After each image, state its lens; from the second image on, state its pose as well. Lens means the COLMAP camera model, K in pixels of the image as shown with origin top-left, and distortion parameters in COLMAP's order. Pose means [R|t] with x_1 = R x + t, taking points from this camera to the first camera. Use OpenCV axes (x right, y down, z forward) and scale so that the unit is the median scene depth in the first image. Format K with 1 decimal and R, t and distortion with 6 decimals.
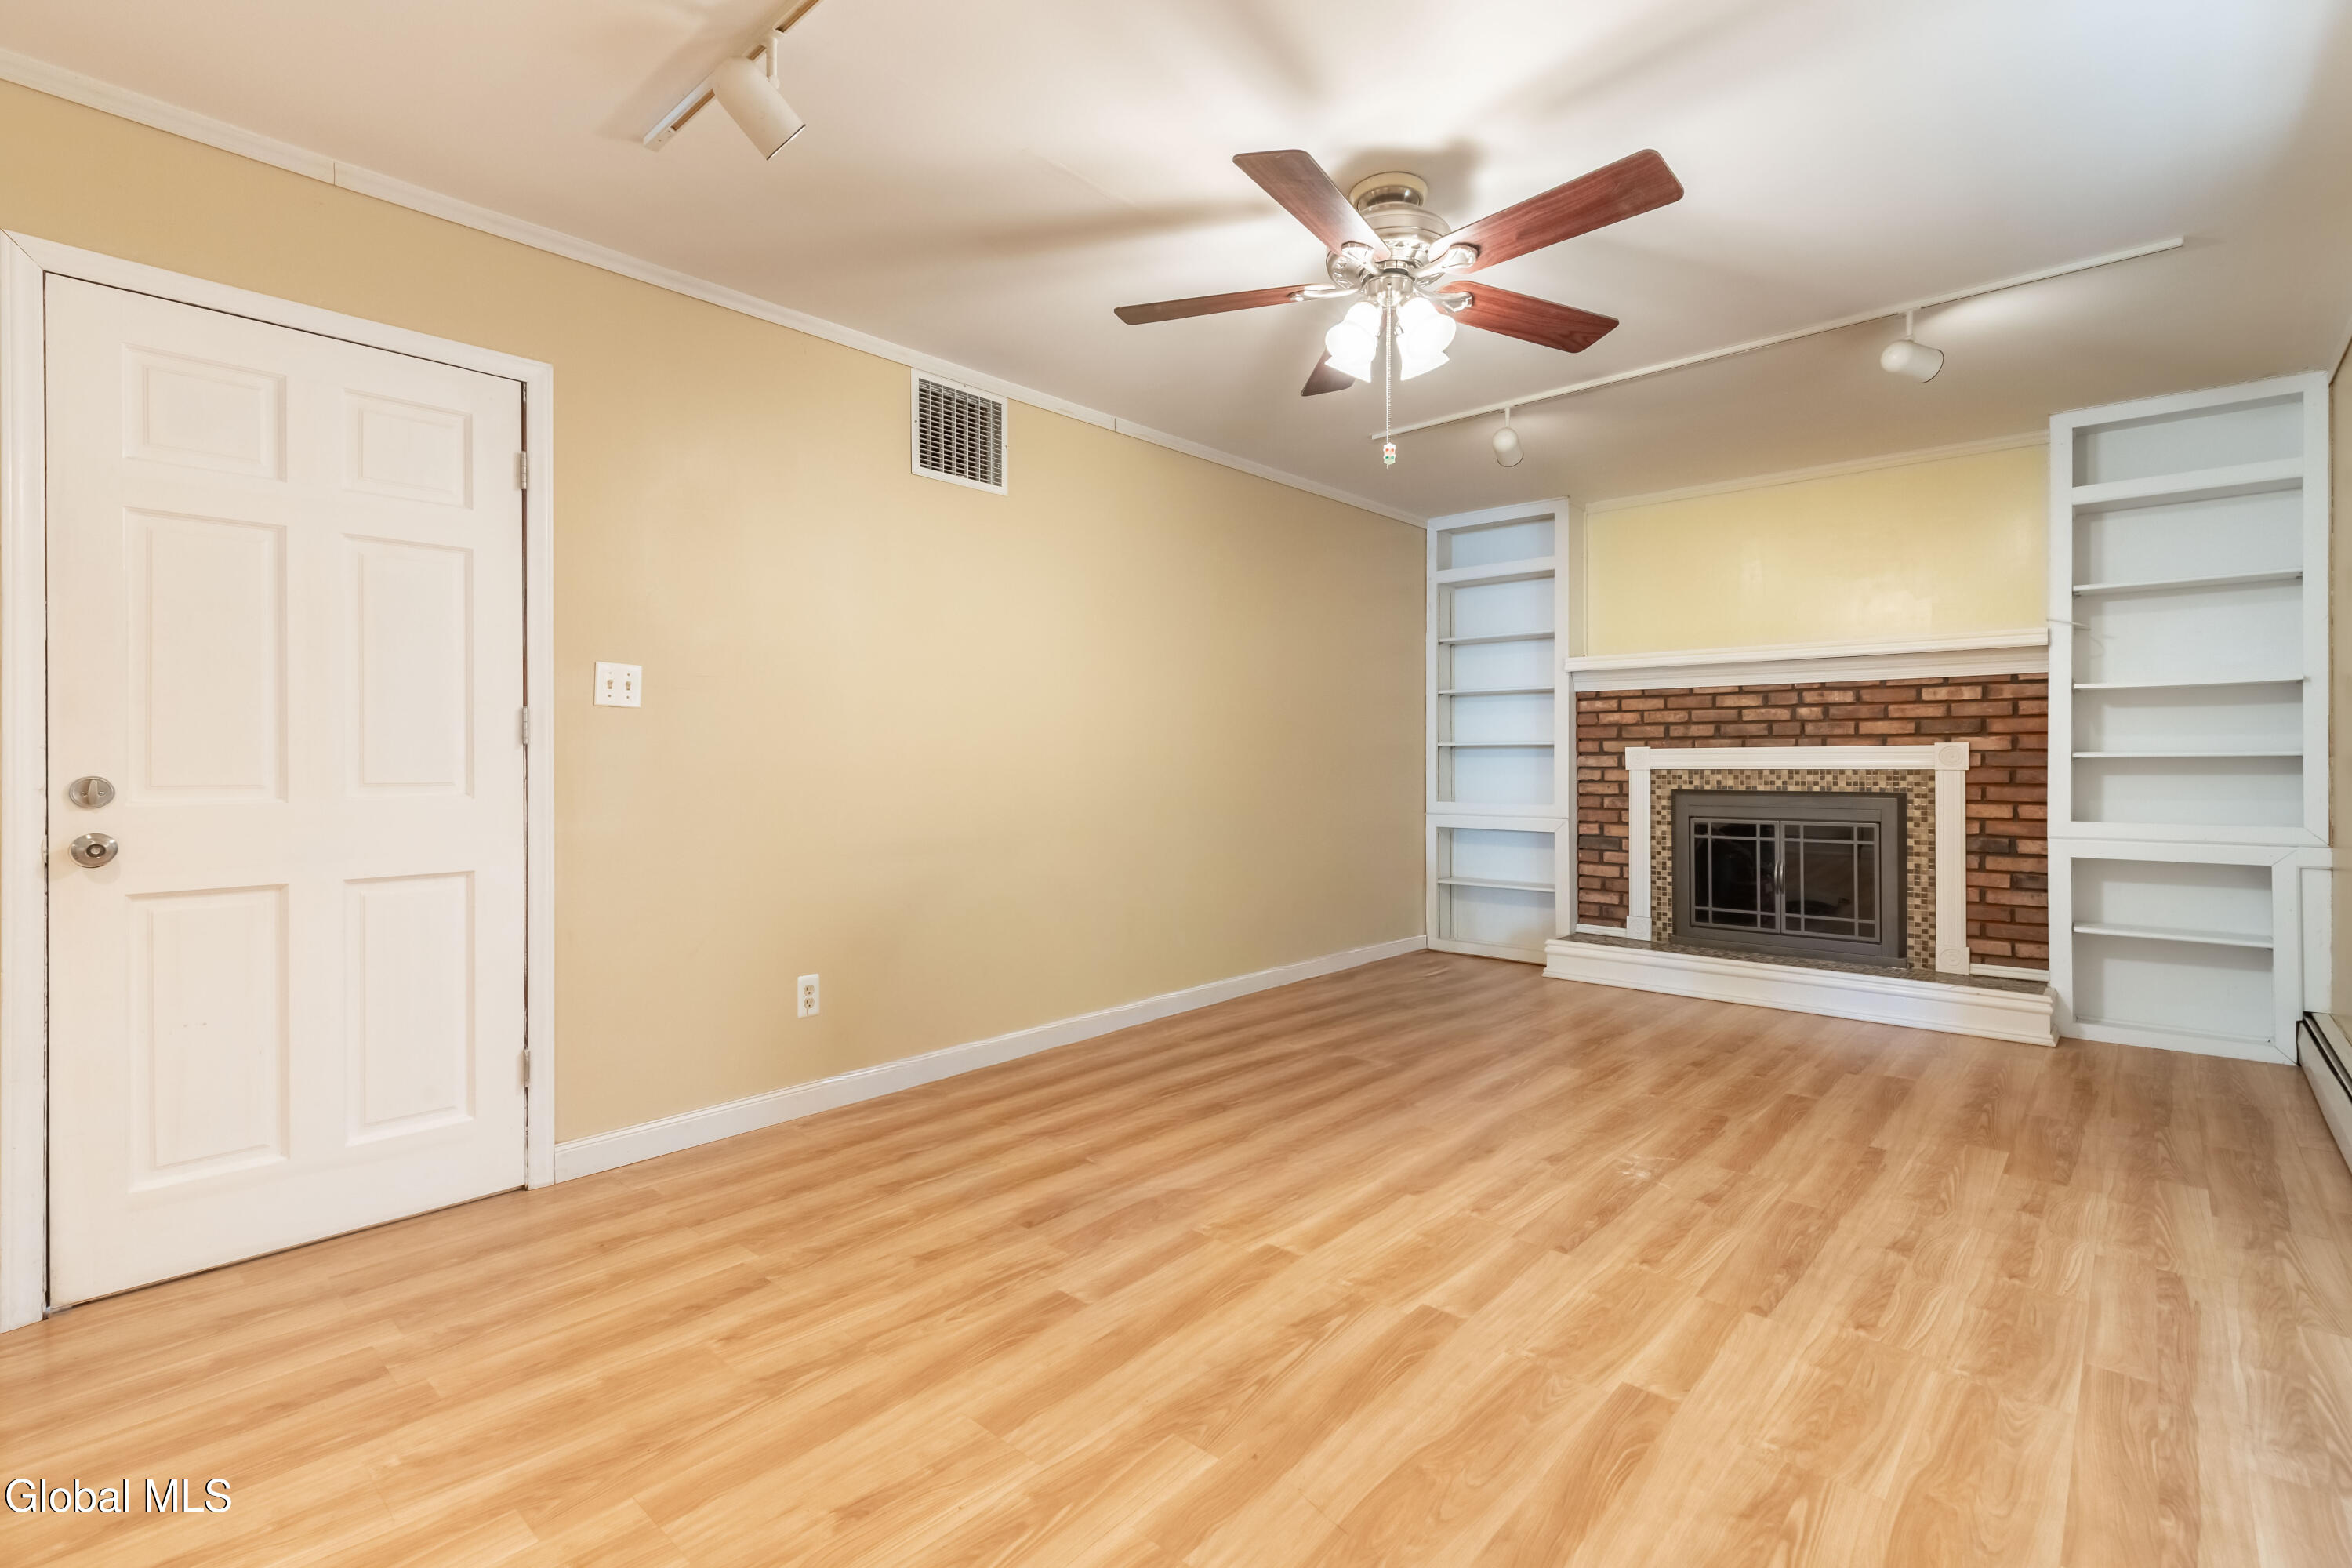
lens RADIAL K [[1071.3, 0, 1183.0], [0, 1071.3, 775.0], [0, 0, 1]] dist [-0.000386, -0.000098]
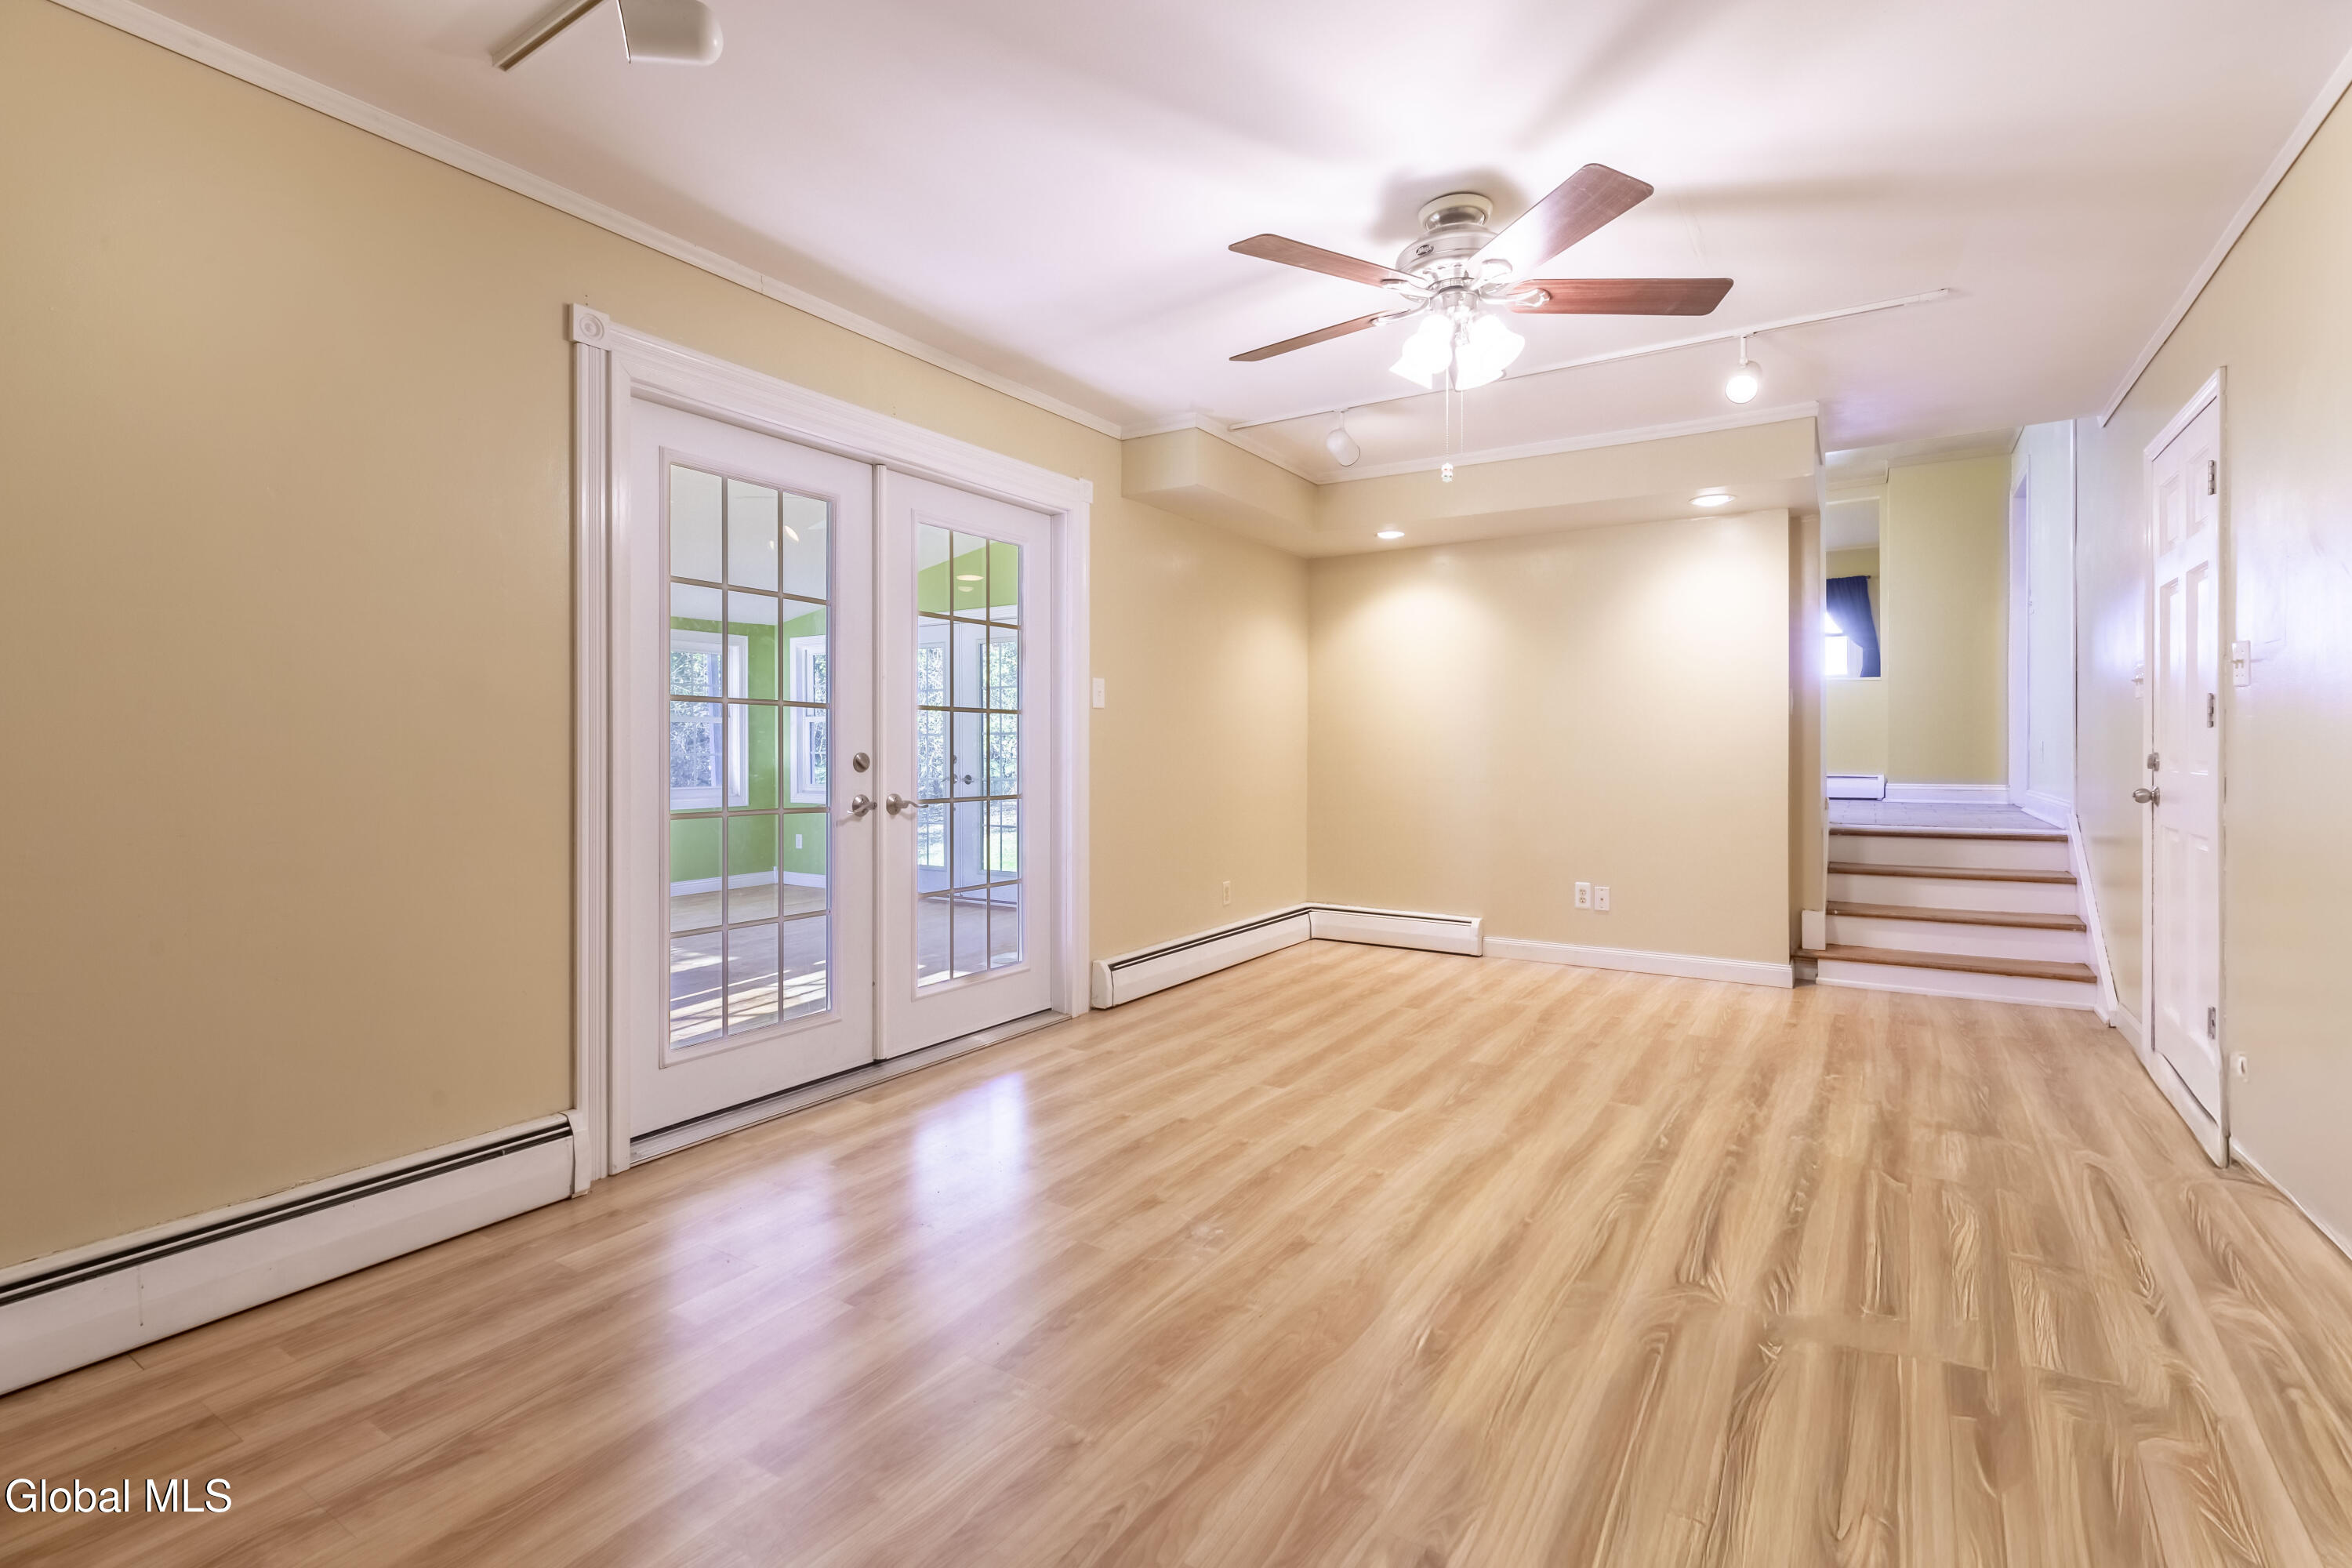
lens RADIAL K [[1071.3, 0, 1183.0], [0, 1071.3, 775.0], [0, 0, 1]] dist [-0.000386, -0.000098]
pose [[-0.986685, 0.008293, -0.162433, 0.732830], [0.002396, 0.999332, 0.036470, -0.028710], [0.162627, 0.035595, -0.986045, 2.312117]]
